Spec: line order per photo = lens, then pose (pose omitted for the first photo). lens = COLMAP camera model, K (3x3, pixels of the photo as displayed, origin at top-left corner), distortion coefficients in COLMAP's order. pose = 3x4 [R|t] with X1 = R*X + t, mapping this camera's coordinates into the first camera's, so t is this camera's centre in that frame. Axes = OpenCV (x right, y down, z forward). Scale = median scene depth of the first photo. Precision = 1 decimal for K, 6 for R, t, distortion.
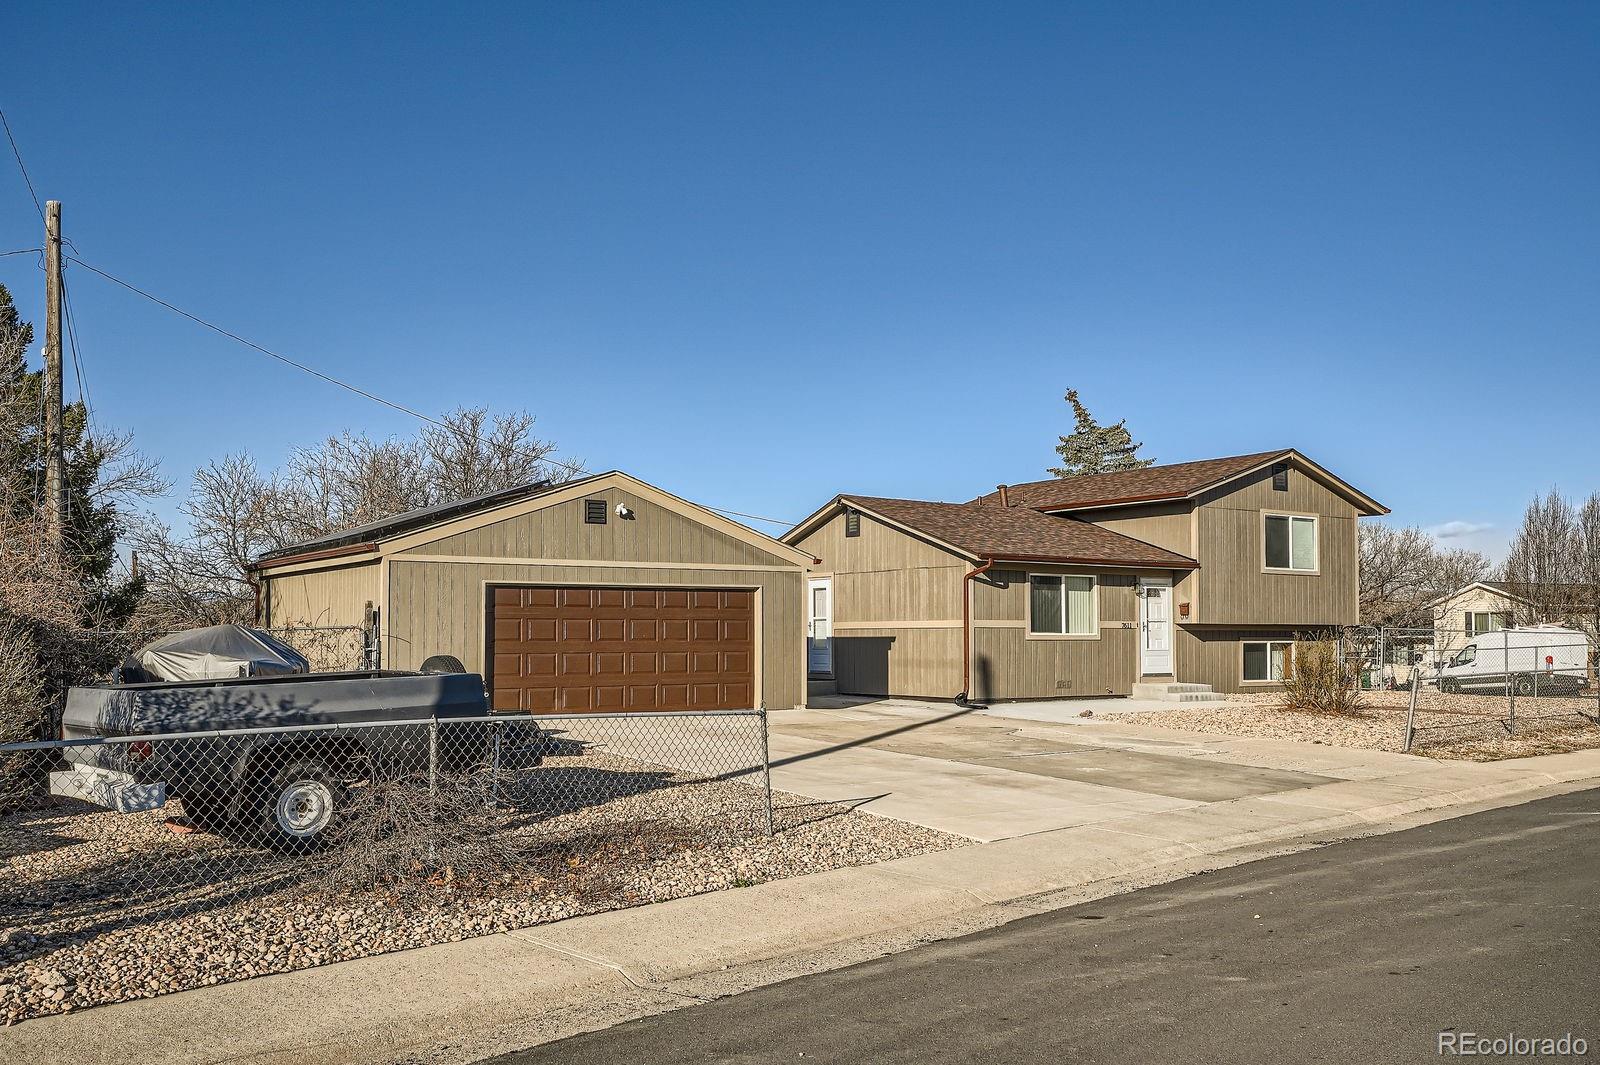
lens RADIAL K [[1463.9, 0, 856.3], [0, 1463.9, 556.7], [0, 0, 1]] dist [0.012466, -0.009204]
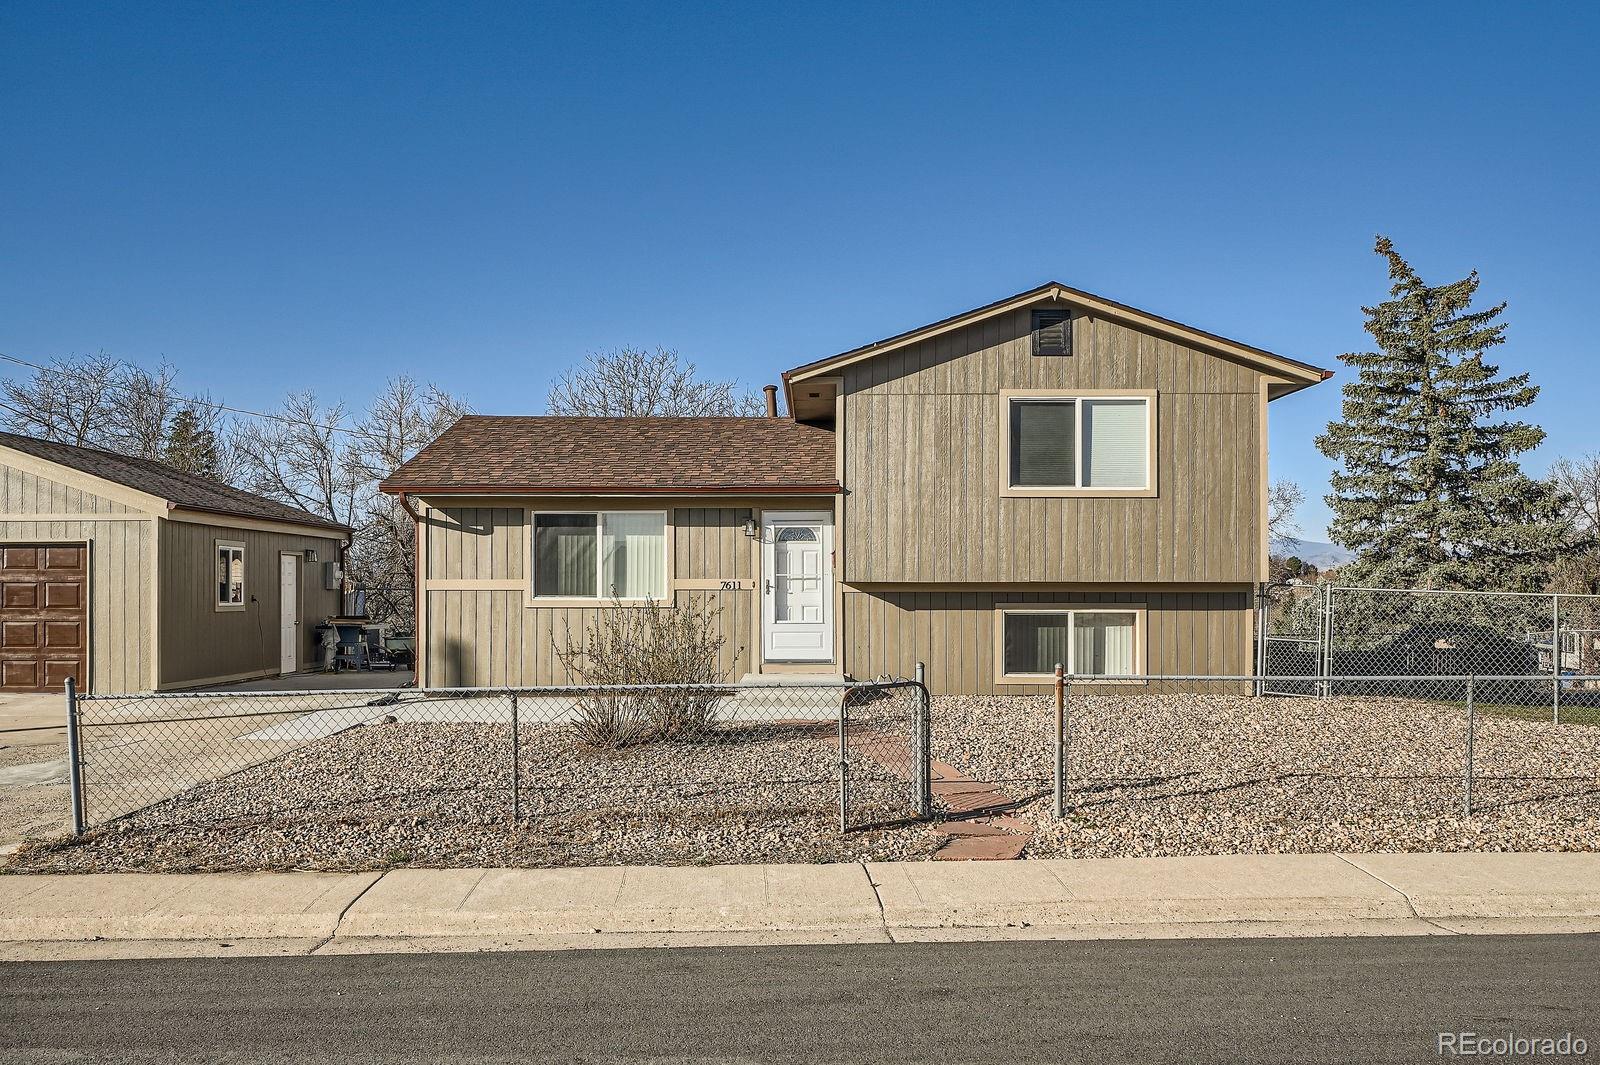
lens RADIAL K [[1463.9, 0, 809.0], [0, 1463.9, 569.7], [0, 0, 1]] dist [0.012466, -0.009204]
pose [[0.795073, -0.009382, -0.606441, 0.575319], [0.033392, 0.999041, 0.028322, 0.021189], [0.605593, -0.042768, 0.794624, 0.474243]]
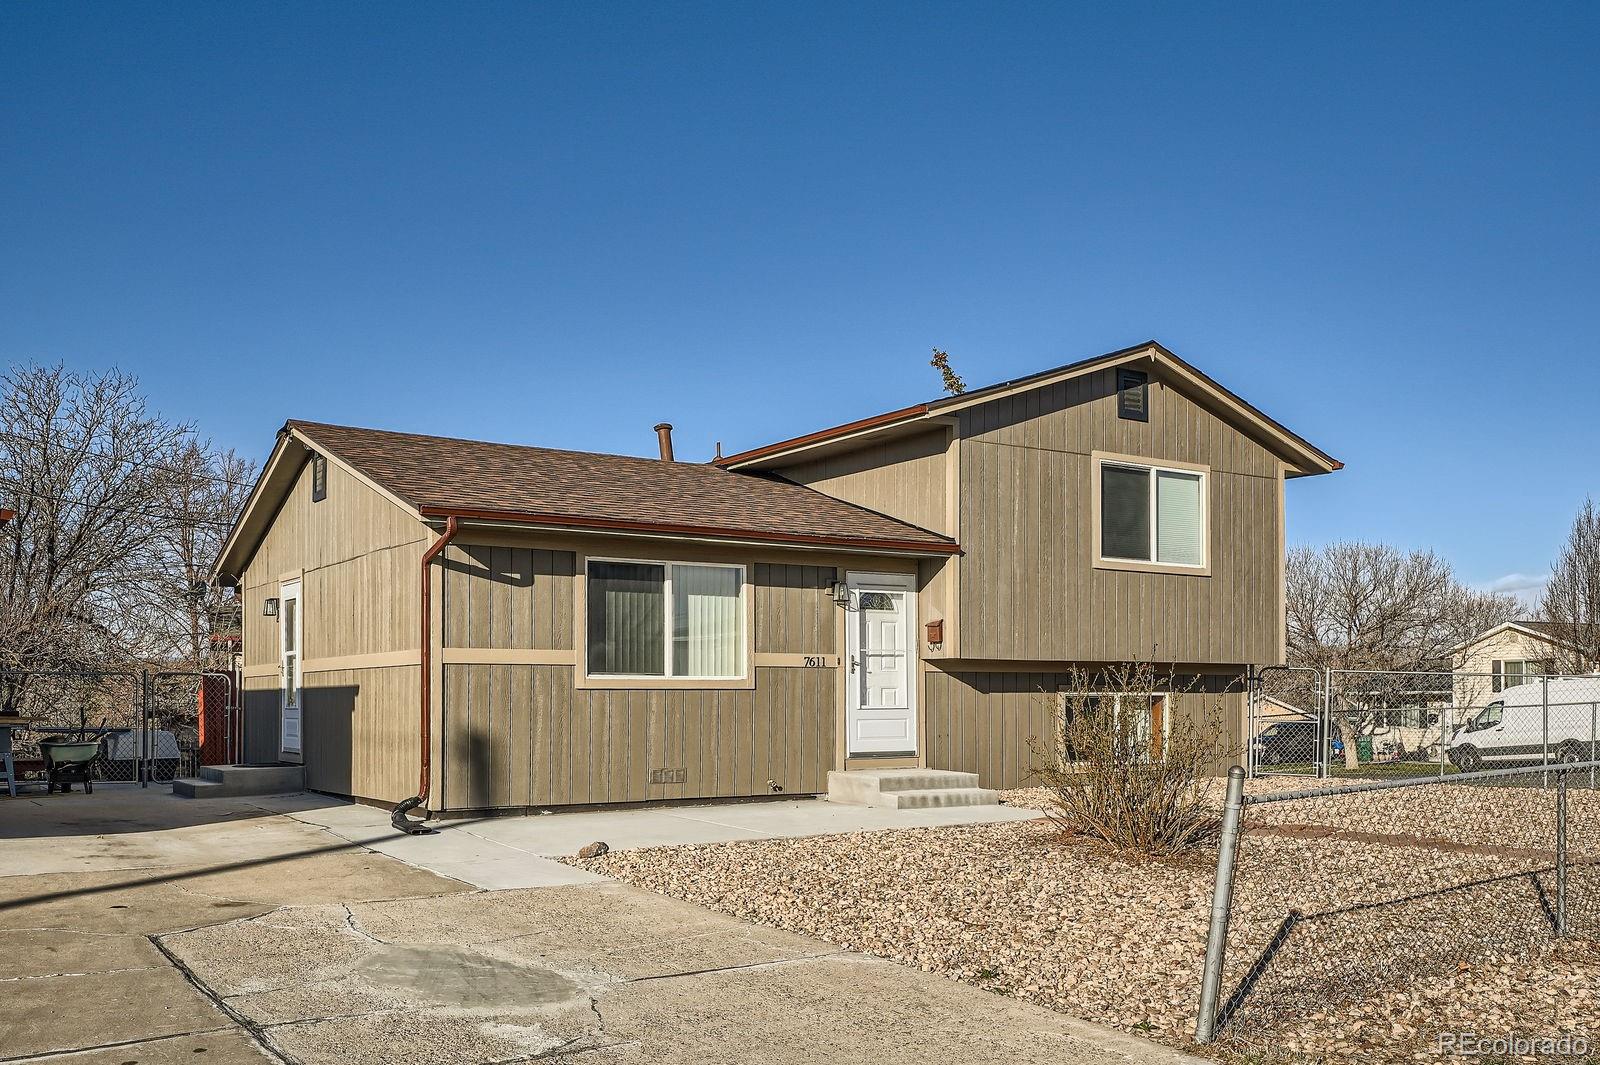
lens RADIAL K [[1463.9, 0, 841.8], [0, 1463.9, 657.8], [0, 0, 1]] dist [0.012466, -0.009204]
pose [[0.999531, -0.003847, -0.030364, 0.198615], [0.004667, 0.999625, 0.026979, 0.029472], [0.030249, -0.027108, 0.999175, 0.448009]]
